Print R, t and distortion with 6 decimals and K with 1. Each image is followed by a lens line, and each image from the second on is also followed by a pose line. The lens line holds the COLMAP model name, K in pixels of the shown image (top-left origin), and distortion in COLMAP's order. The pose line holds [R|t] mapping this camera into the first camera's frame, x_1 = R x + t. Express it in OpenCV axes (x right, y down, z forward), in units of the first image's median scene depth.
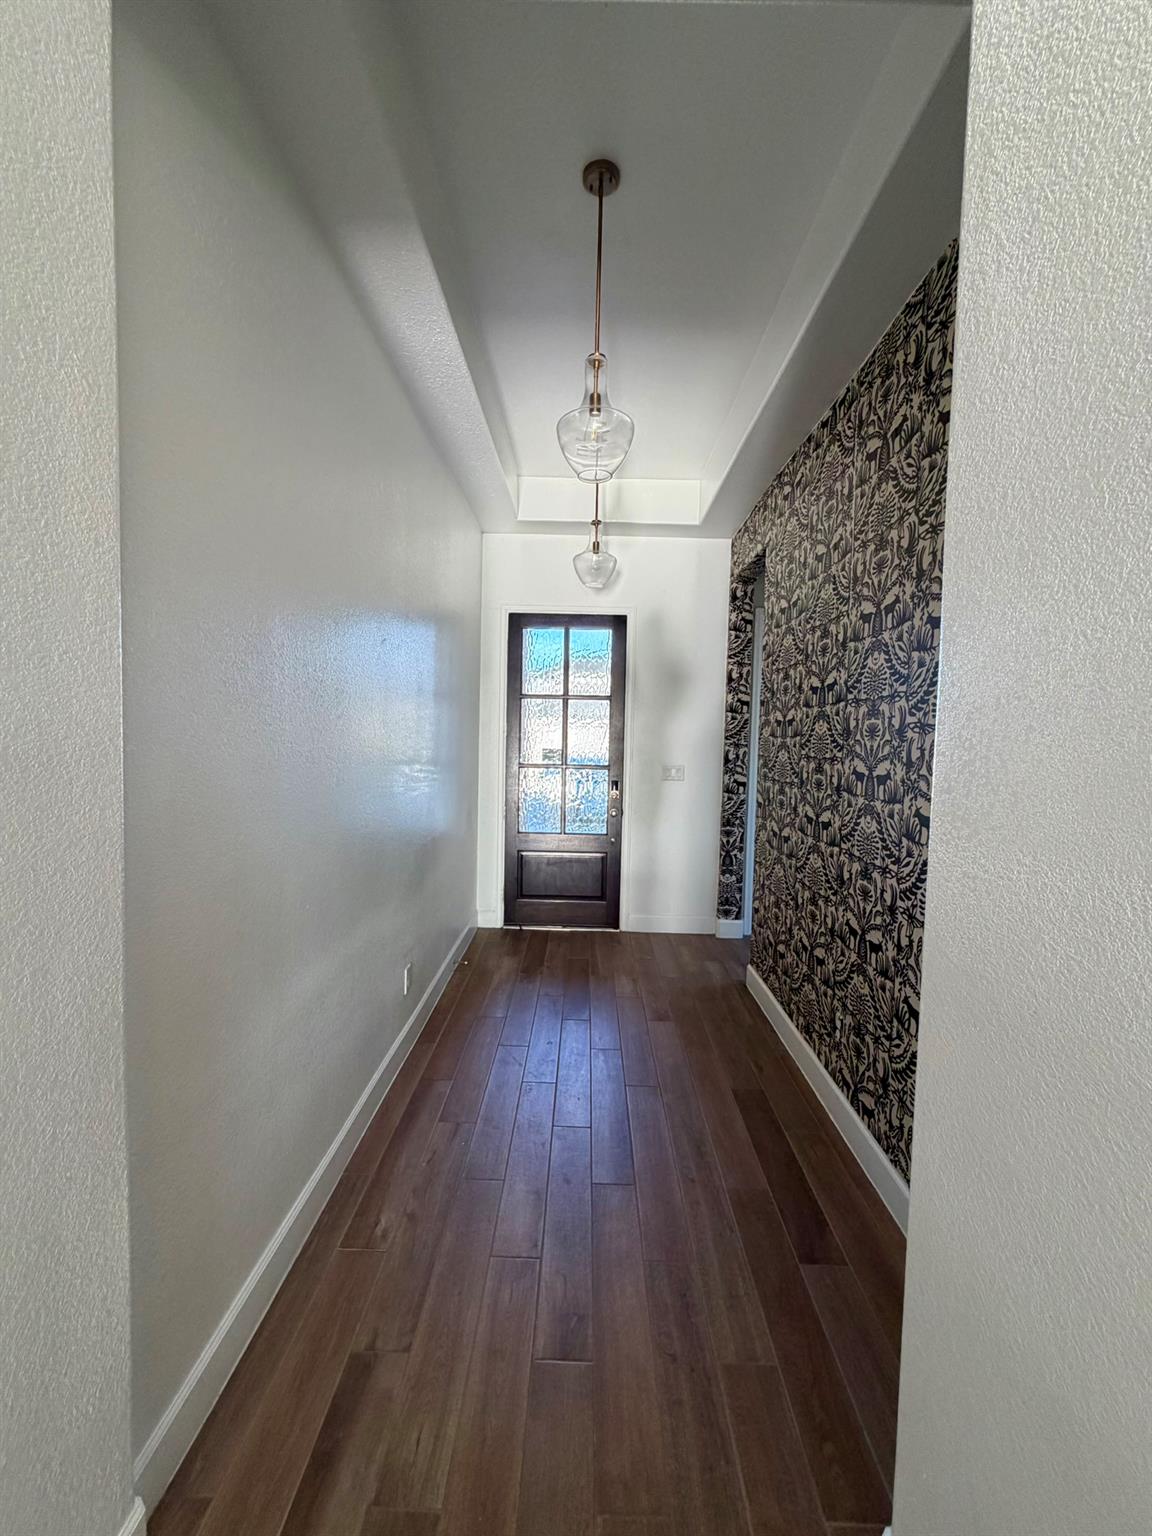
lens RADIAL K [[610.8, 0, 579.2], [0, 610.8, 764.9], [0, 0, 1]] dist [-0.001151, 0.000176]
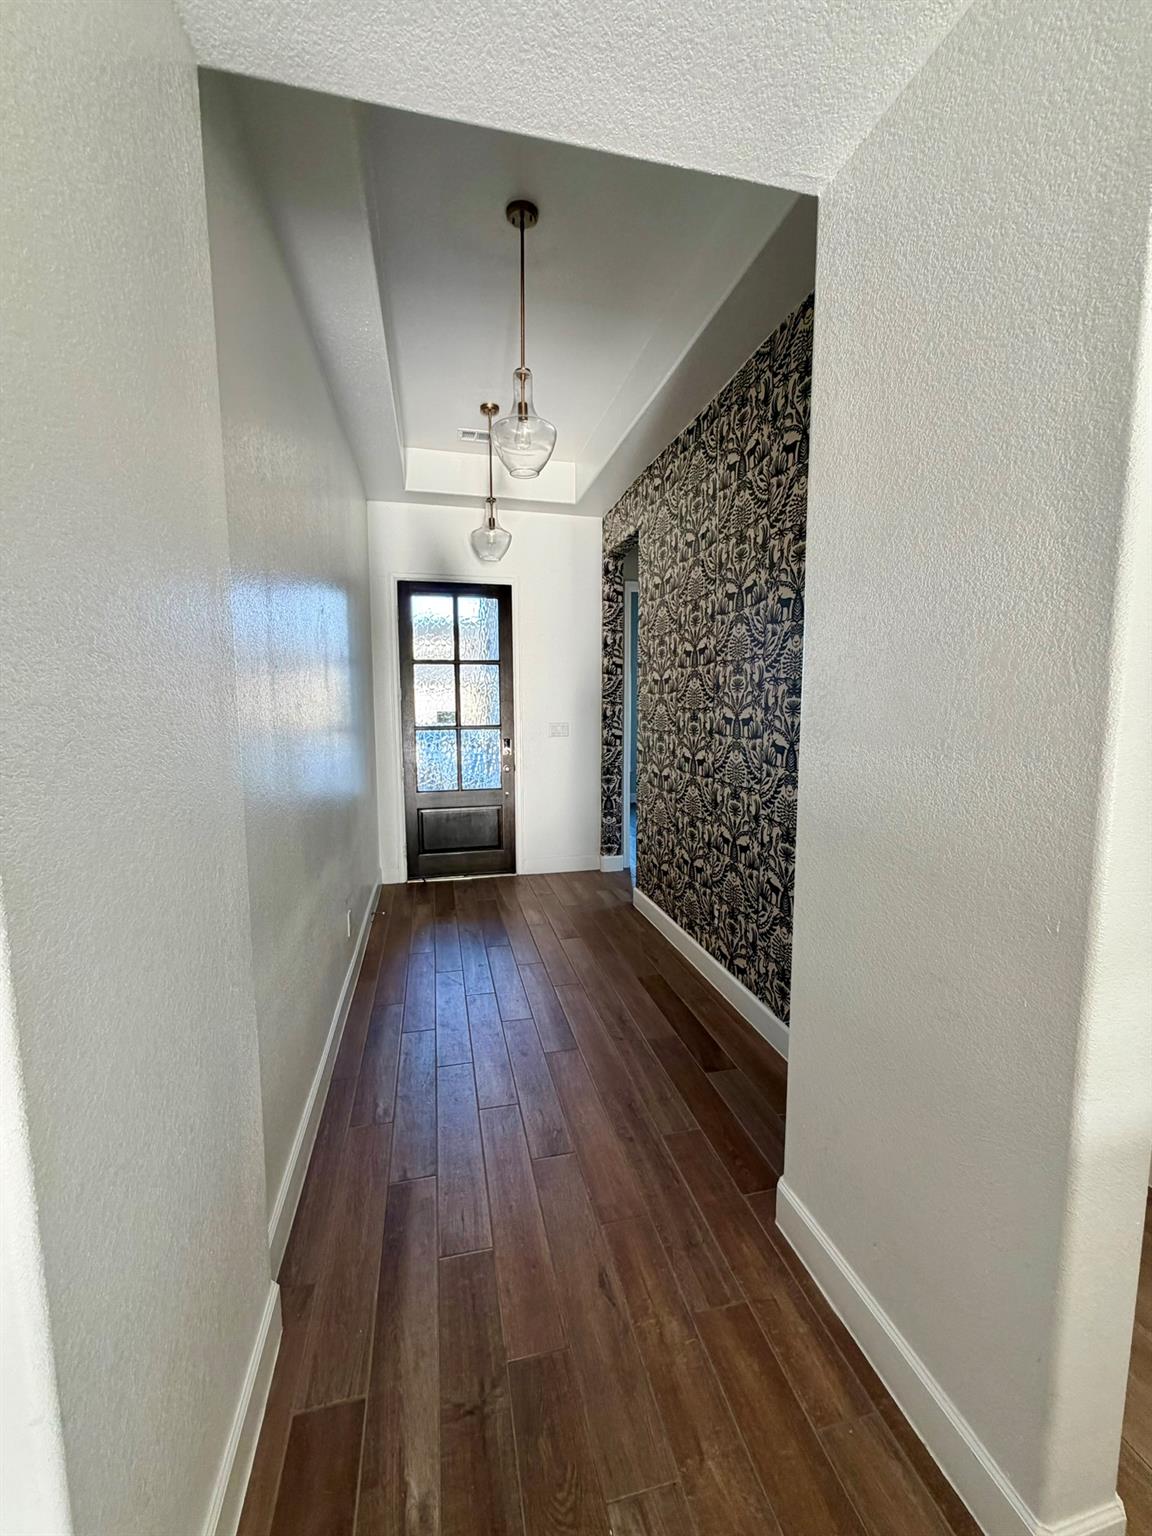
lens RADIAL K [[610.8, 0, 579.2], [0, 610.8, 764.9], [0, 0, 1]] dist [-0.001151, 0.000176]
pose [[0.969125, -0.051549, 0.241122, -0.134594], [0.037987, 0.997441, 0.060565, 0.018095], [-0.243627, -0.049535, 0.968603, -0.147777]]
